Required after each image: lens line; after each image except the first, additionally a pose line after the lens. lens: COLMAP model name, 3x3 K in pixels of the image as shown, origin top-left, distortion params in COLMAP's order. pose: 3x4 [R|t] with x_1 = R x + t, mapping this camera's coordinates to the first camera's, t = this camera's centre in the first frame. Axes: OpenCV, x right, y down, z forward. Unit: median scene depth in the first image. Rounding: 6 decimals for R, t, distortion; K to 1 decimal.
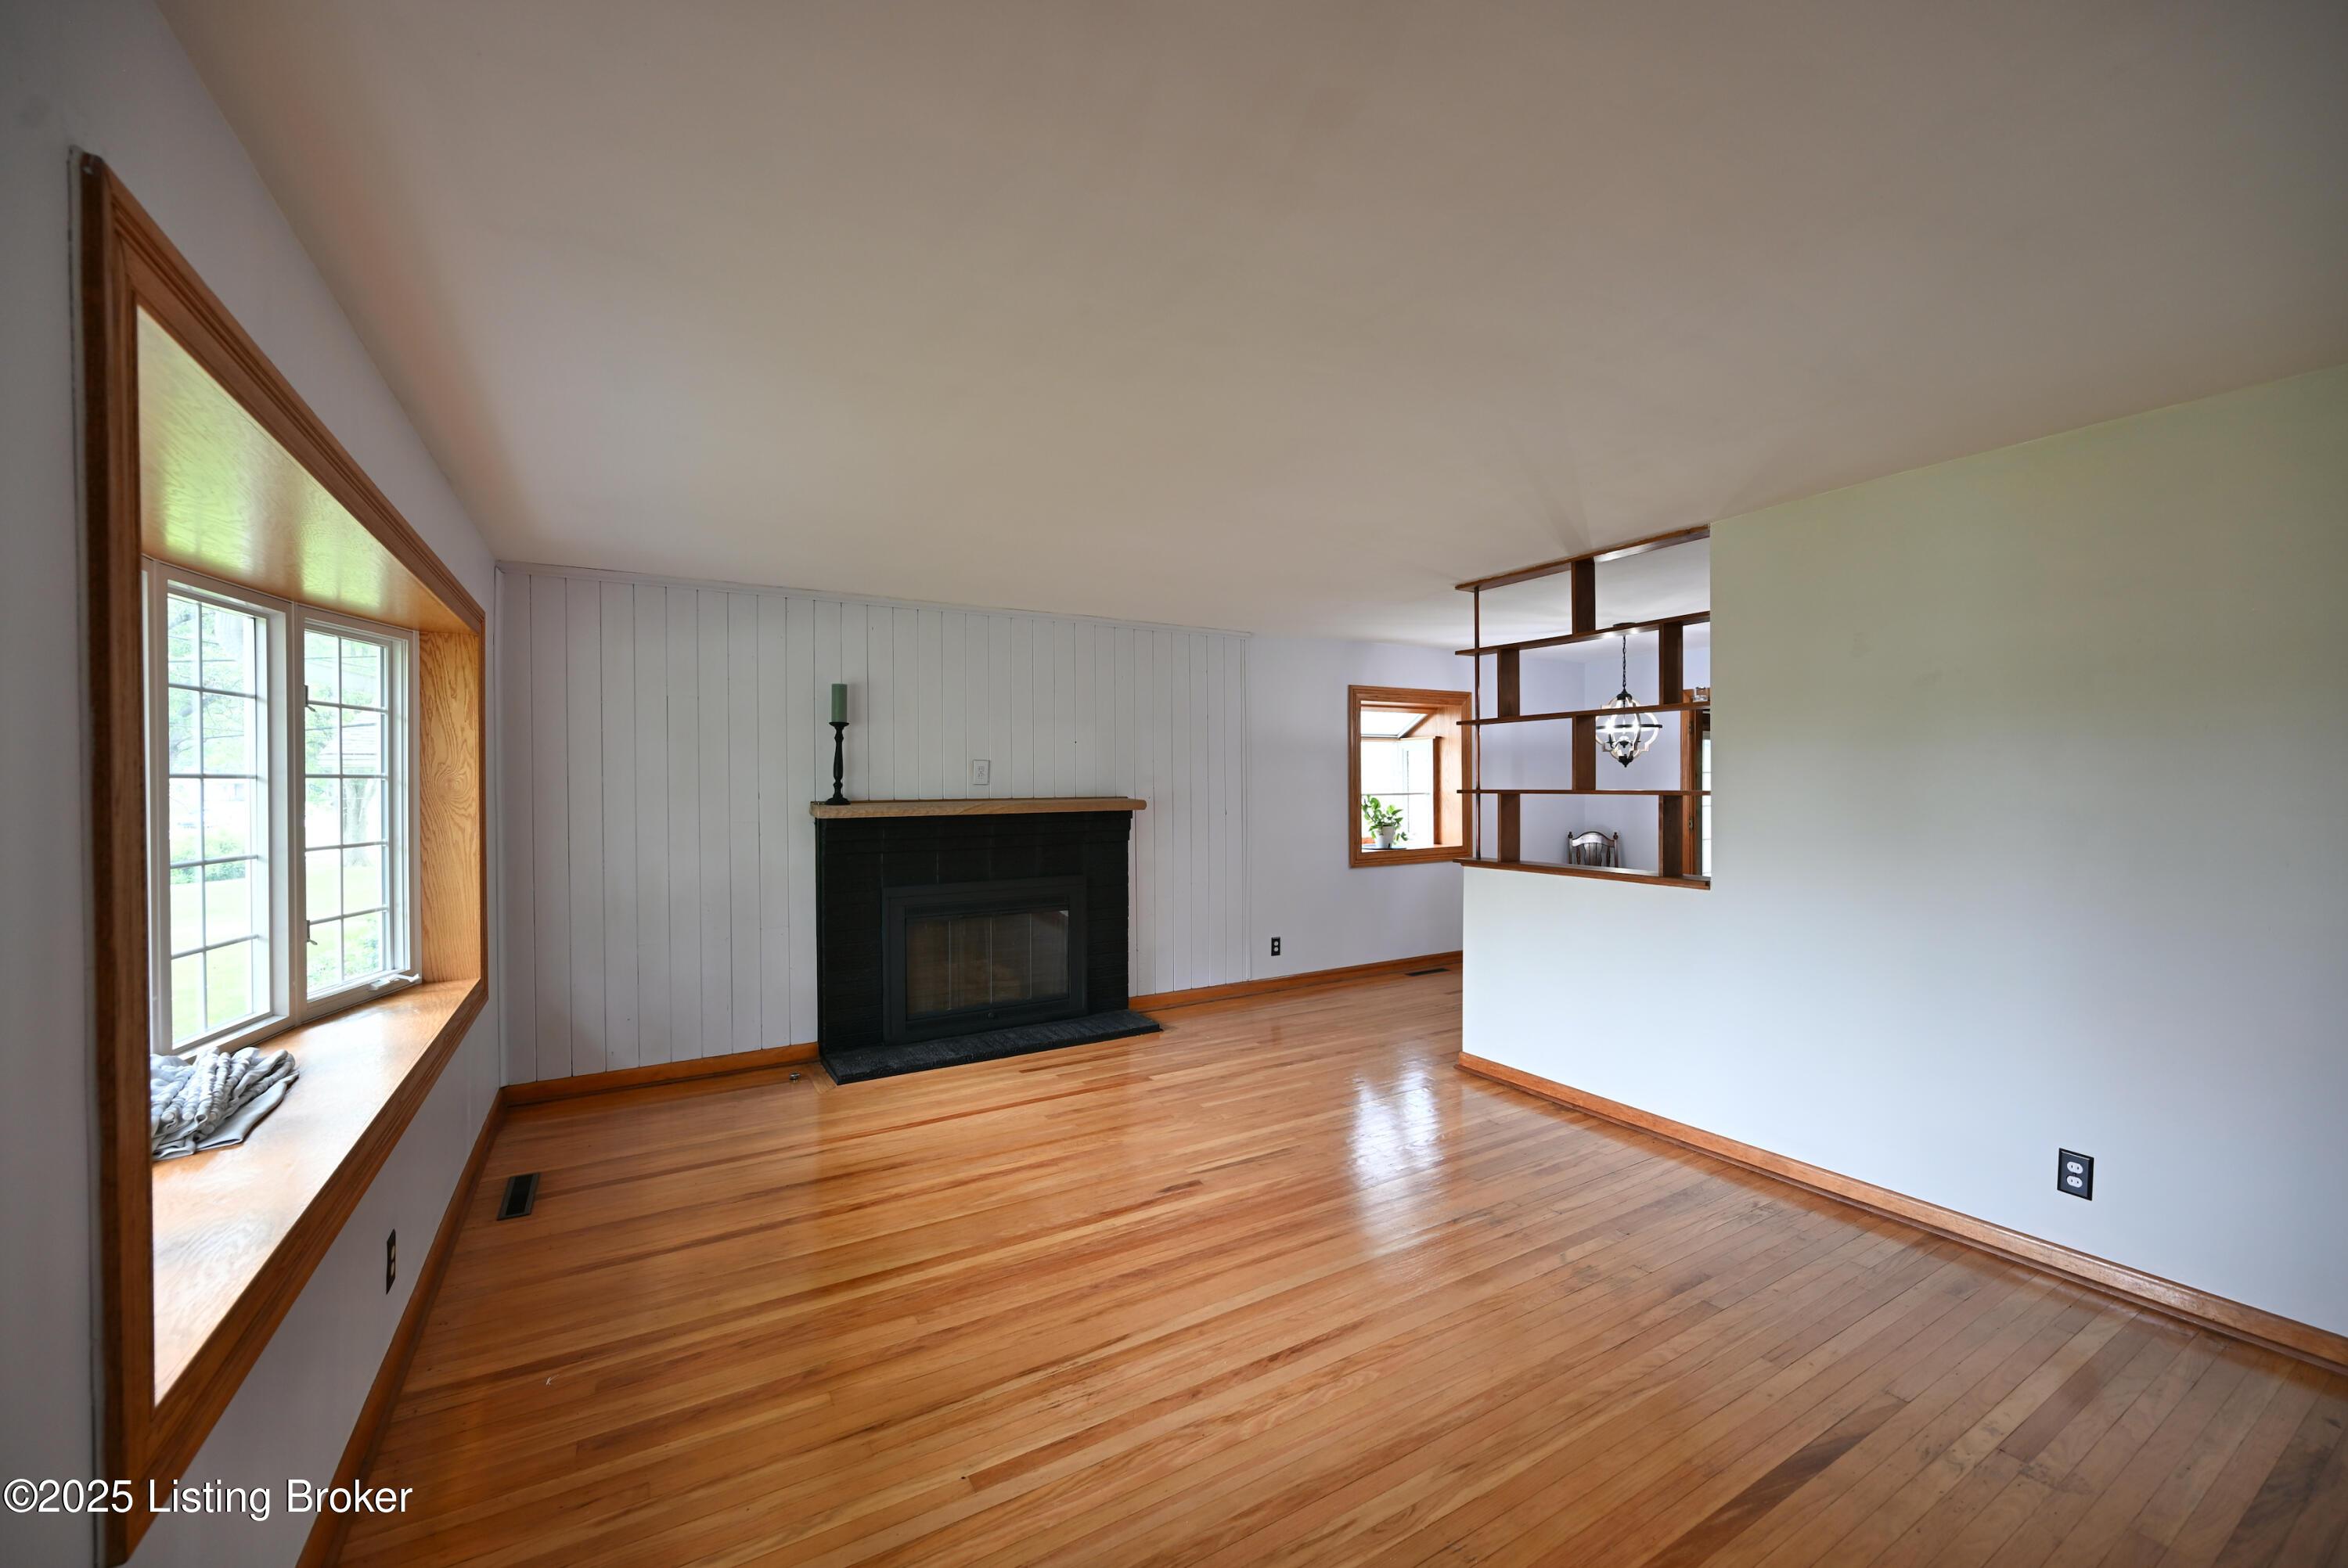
lens RADIAL K [[914.8, 0, 1171.6], [0, 914.8, 786.4], [0, 0, 1]] dist [-0.000010, -0.000114]
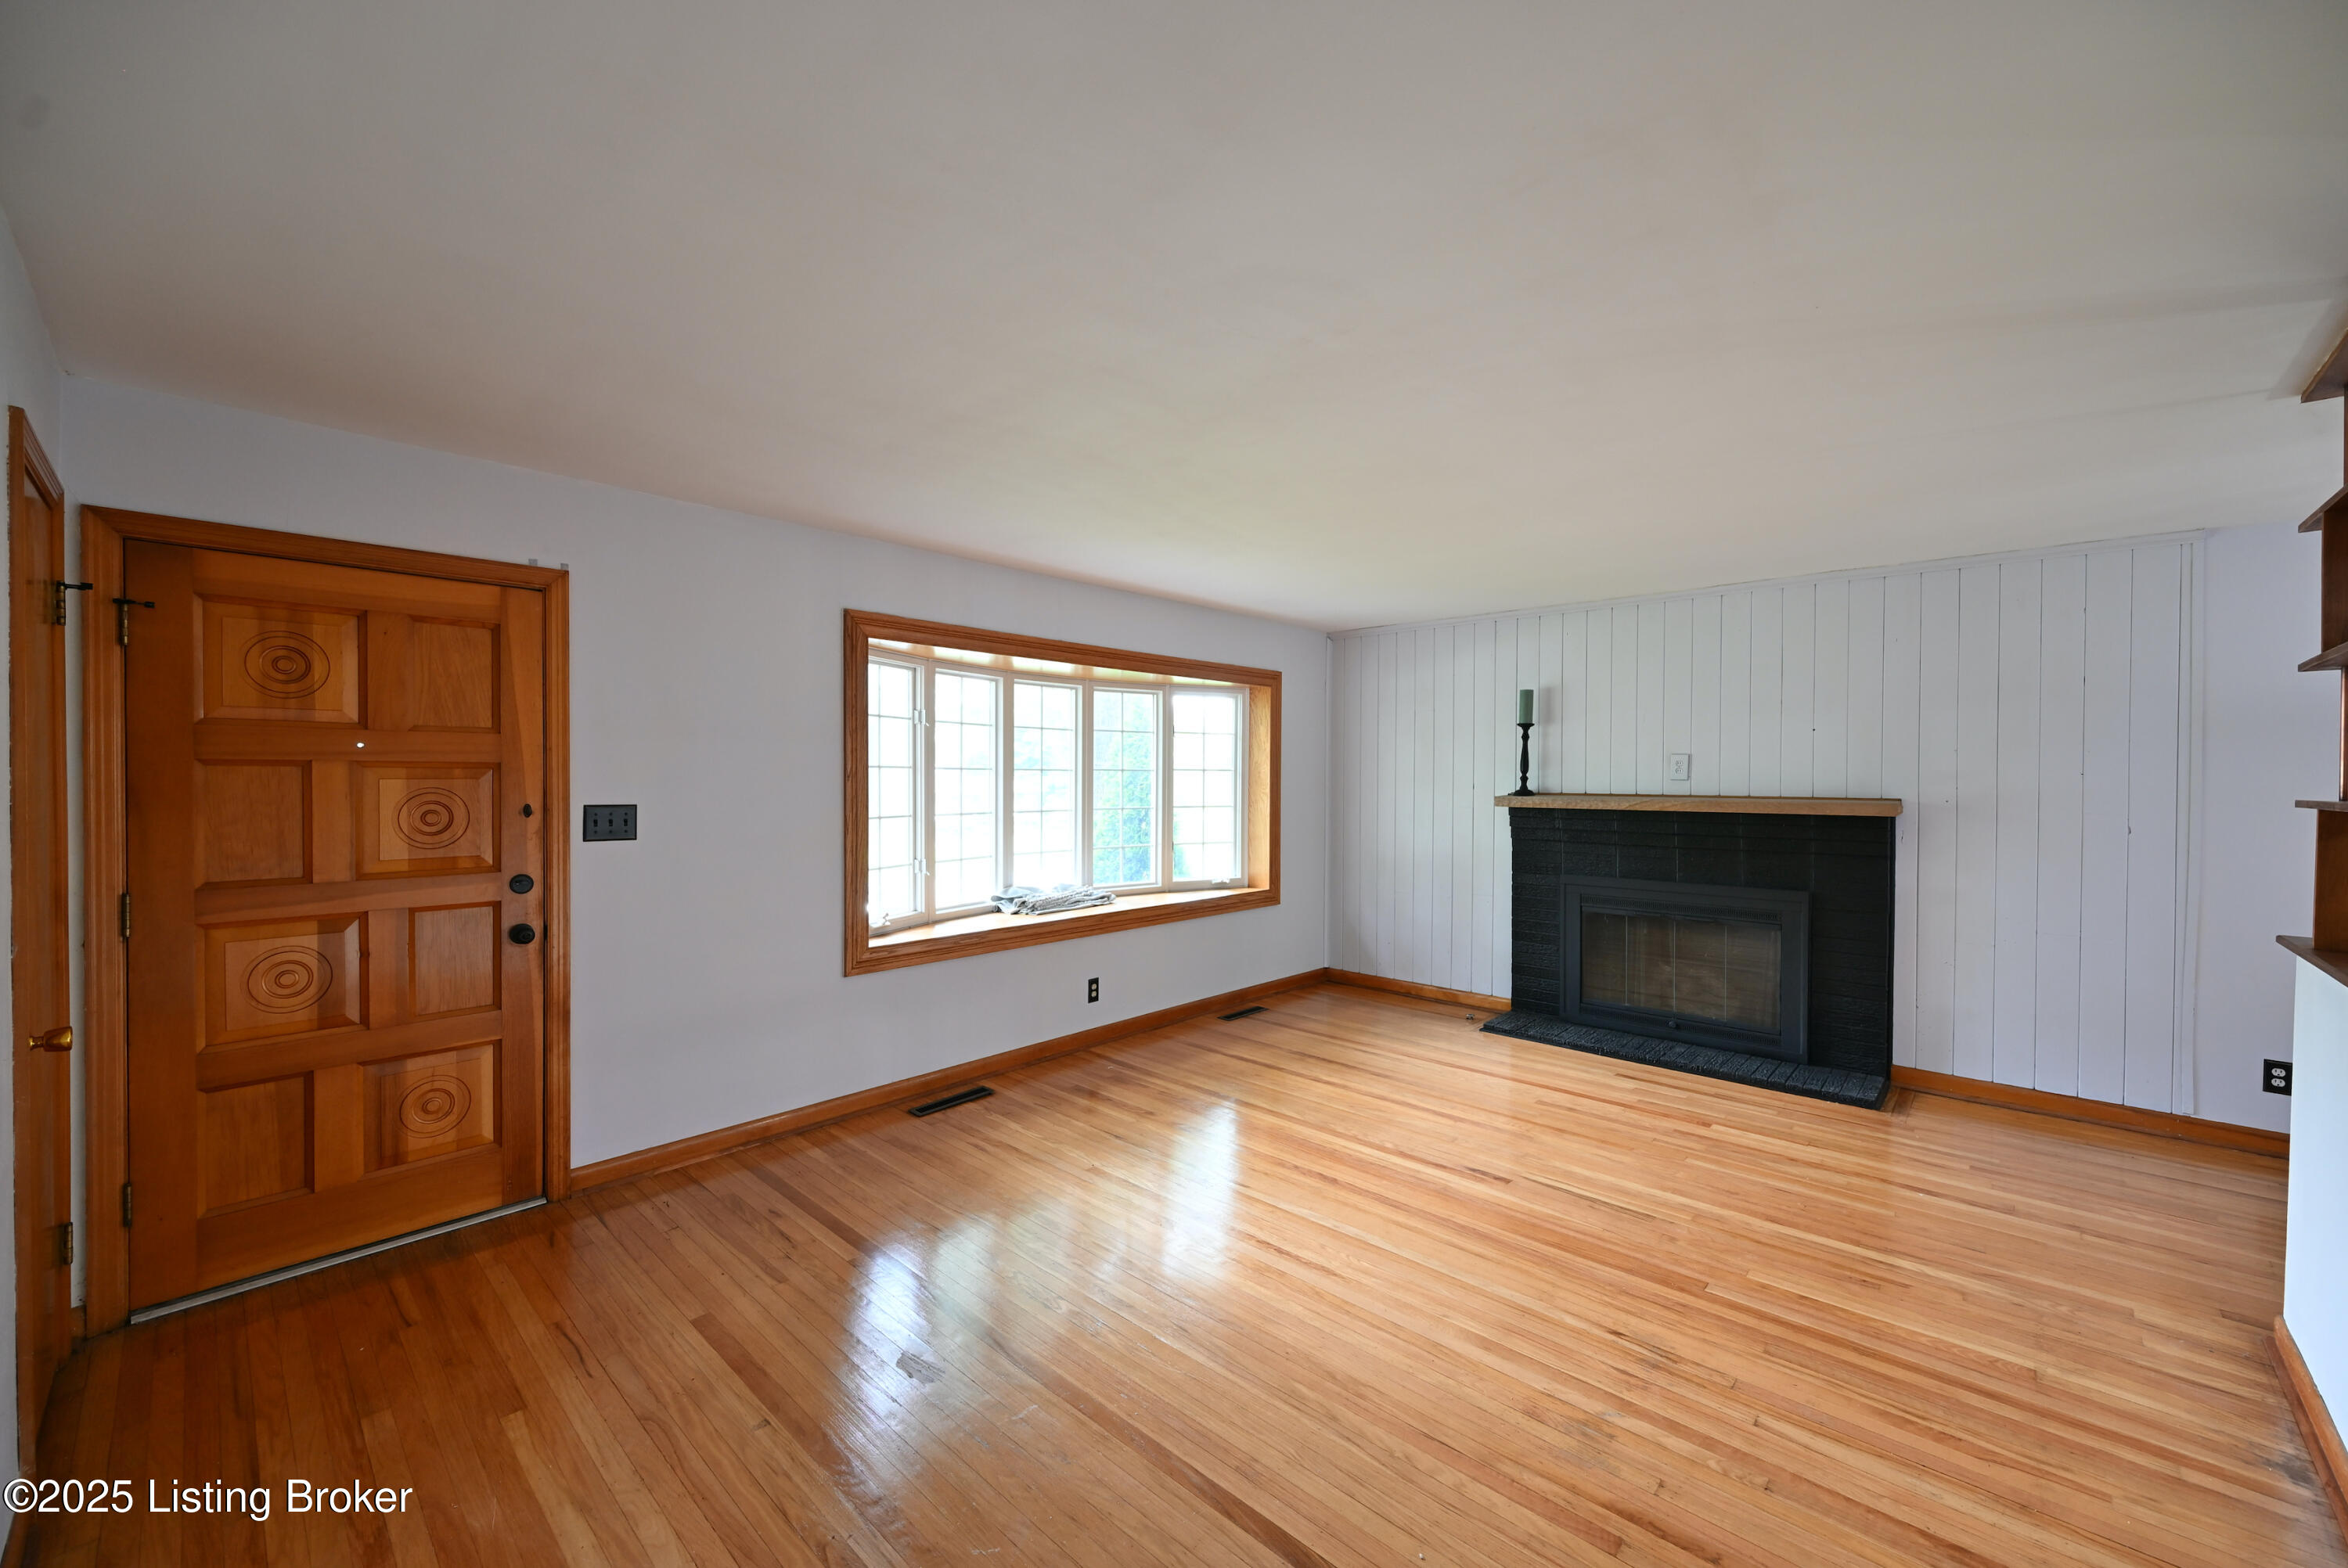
lens RADIAL K [[914.8, 0, 1171.6], [0, 914.8, 786.4], [0, 0, 1]] dist [-0.000010, -0.000114]
pose [[0.280328, 0.016245, -0.959767, 0.618729], [-0.012945, 0.999830, 0.013142, -0.000900], [0.959817, 0.008740, 0.280490, 0.265106]]
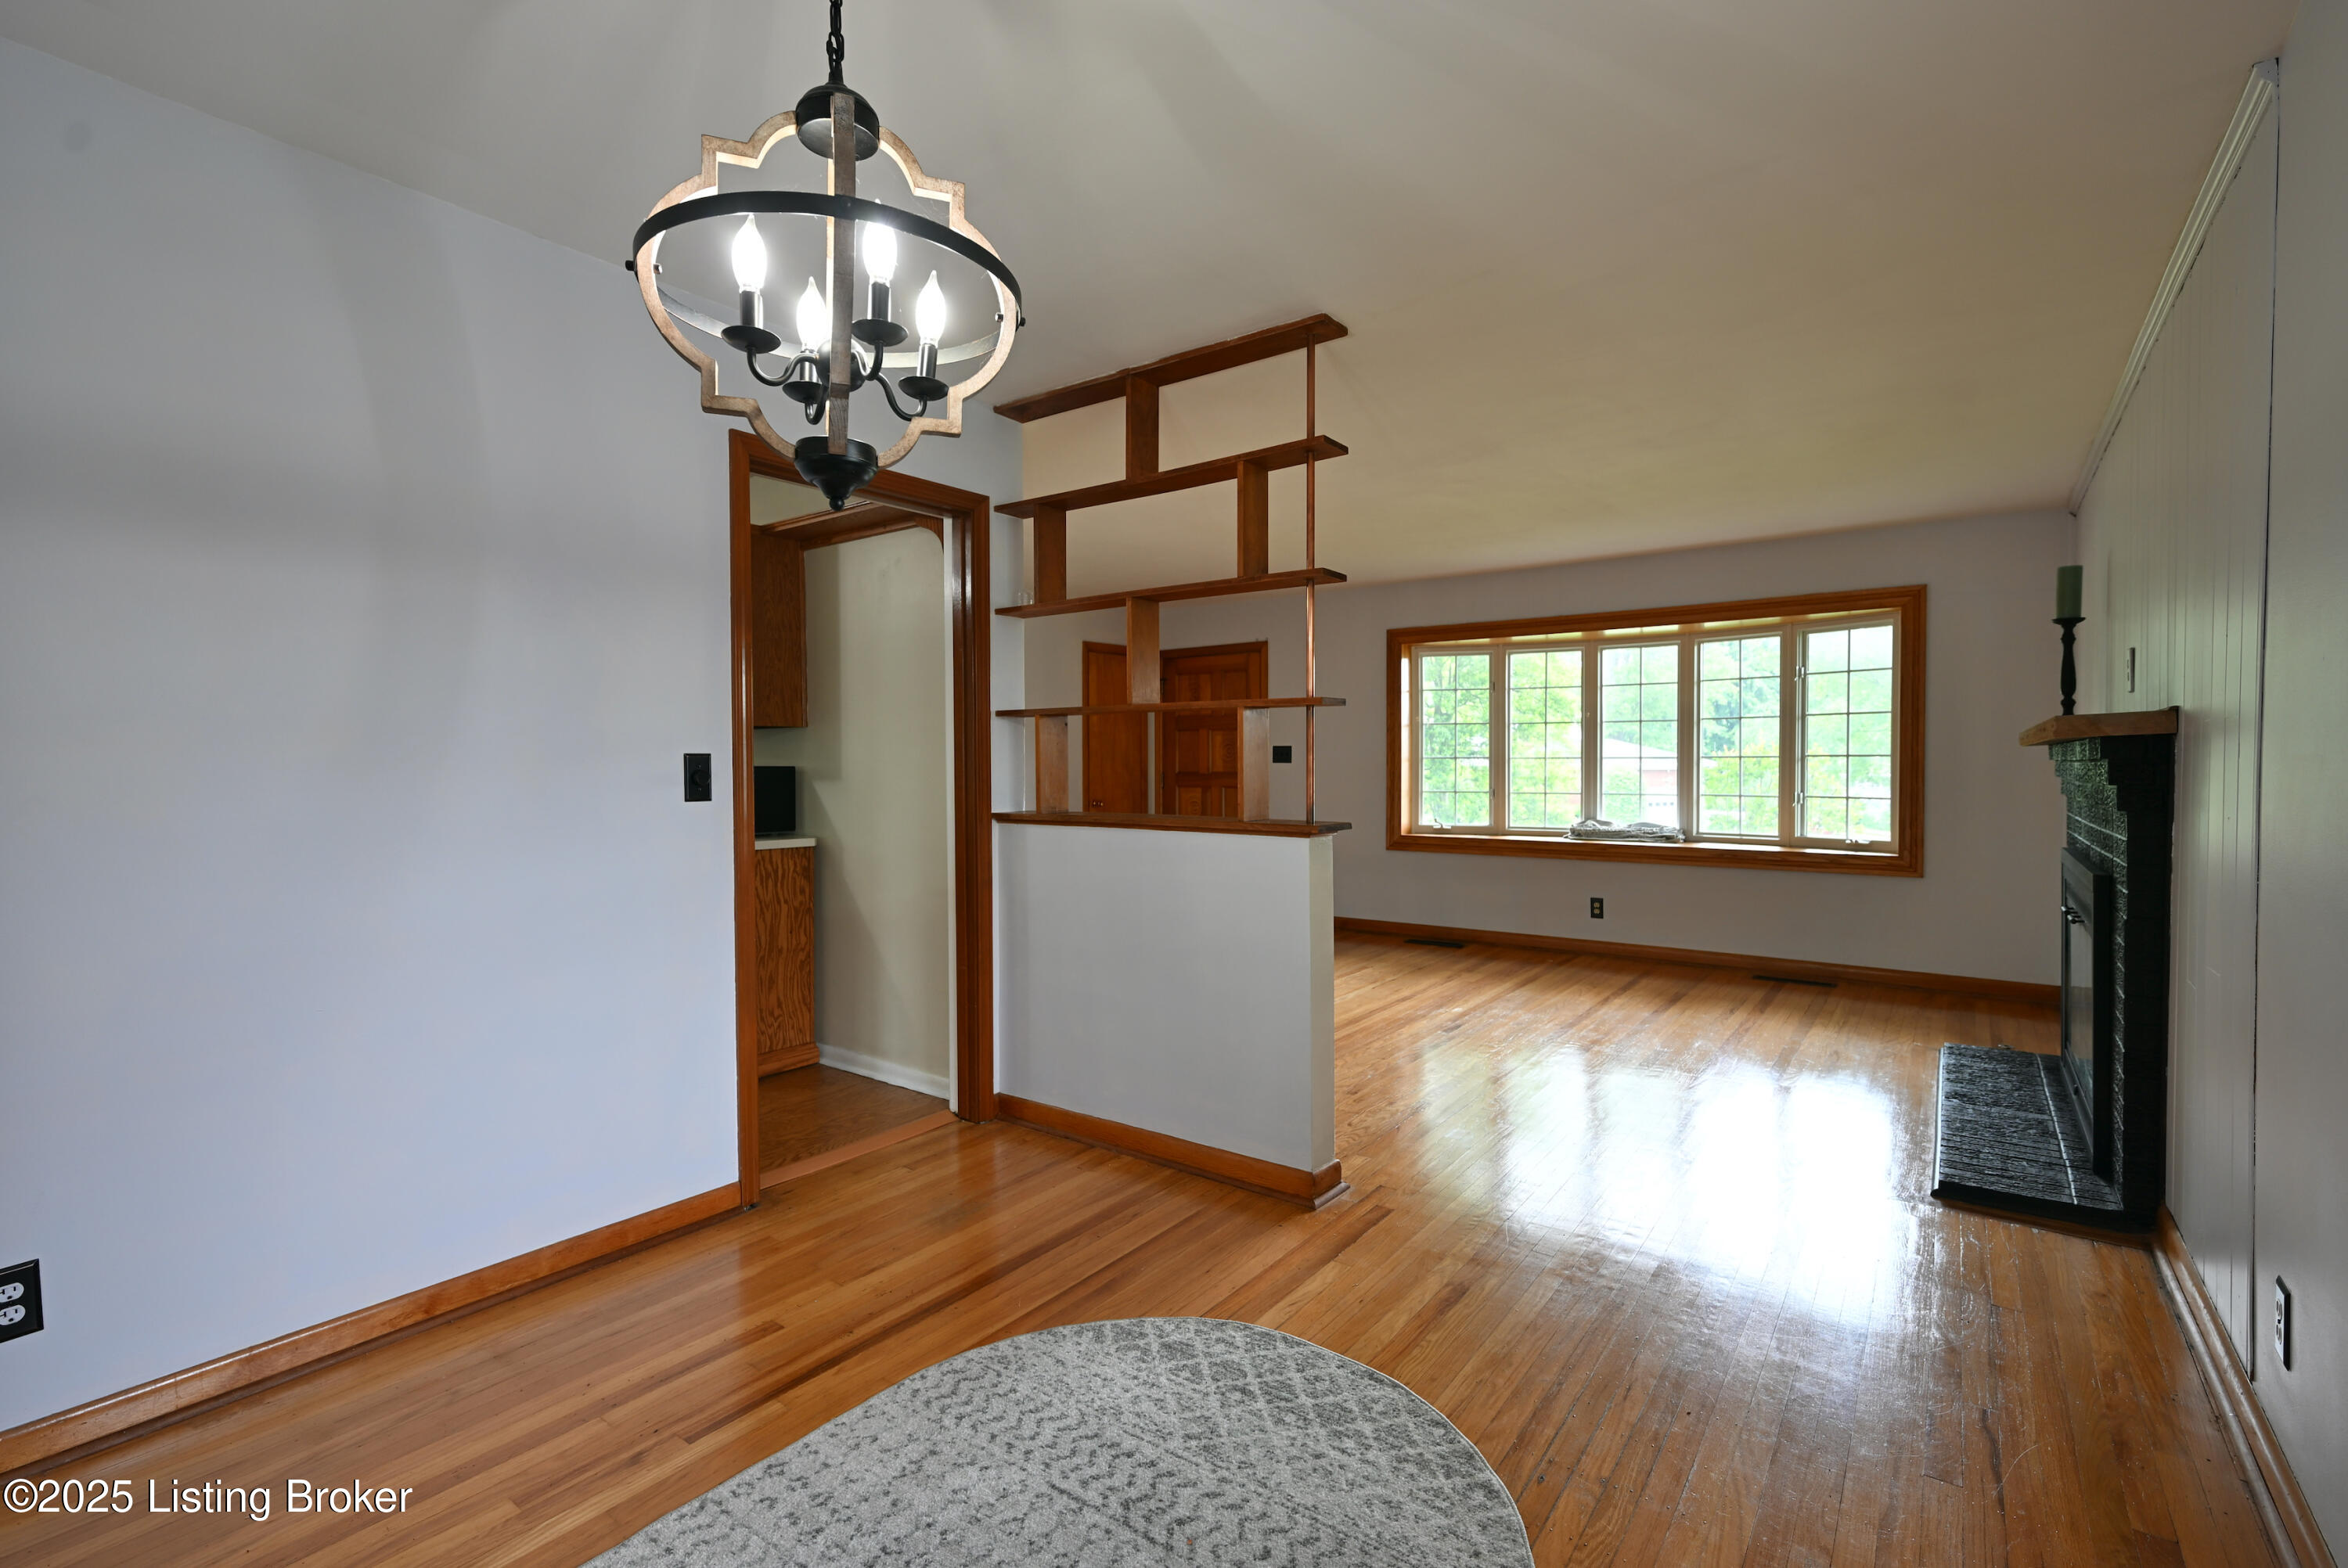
lens RADIAL K [[1053.9, 0, 1190.1], [0, 1053.9, 794.2], [0, 0, 1]] dist [-0.000619, -0.000077]
pose [[-0.917878, 0.017835, -0.396461, 0.649443], [0.002832, 0.999259, 0.038394, 0.039032], [0.396852, 0.034118, -0.917248, 1.539986]]
